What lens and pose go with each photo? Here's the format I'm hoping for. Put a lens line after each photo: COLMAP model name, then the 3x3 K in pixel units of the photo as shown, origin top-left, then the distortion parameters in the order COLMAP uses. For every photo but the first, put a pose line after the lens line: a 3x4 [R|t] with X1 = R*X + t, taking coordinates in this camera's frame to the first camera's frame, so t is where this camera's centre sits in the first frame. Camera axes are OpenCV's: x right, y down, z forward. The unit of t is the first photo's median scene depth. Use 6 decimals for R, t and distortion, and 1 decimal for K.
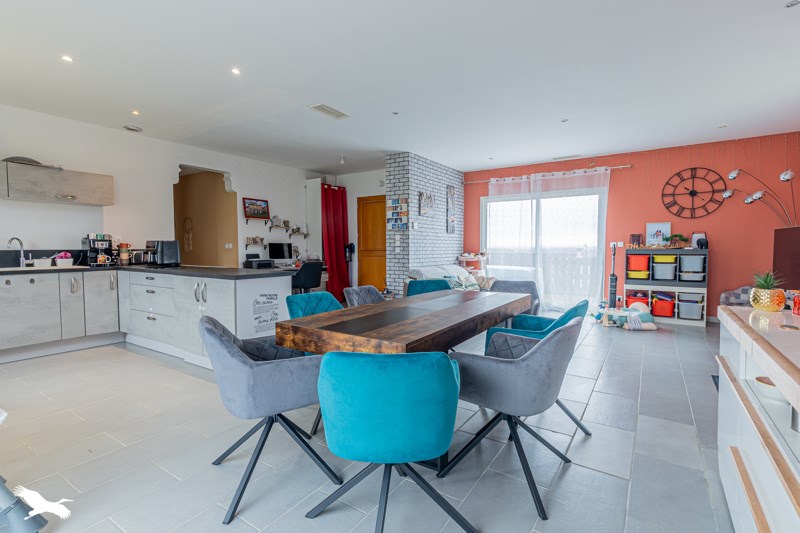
lens RADIAL K [[375.7, 0, 401.8], [0, 375.7, 264.0], [0, 0, 1]] dist [0.017676, -0.000737]
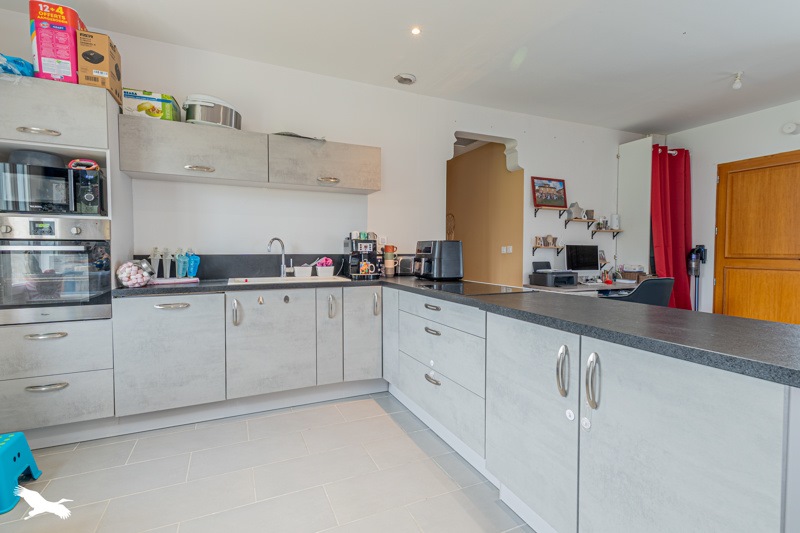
lens RADIAL K [[375.7, 0, 401.8], [0, 375.7, 264.0], [0, 0, 1]] dist [0.017676, -0.000737]
pose [[0.847335, 0.022357, -0.530588, -0.350768], [-0.028480, 0.999589, -0.003363, -0.019014], [0.530295, 0.017961, 0.847623, 0.432381]]
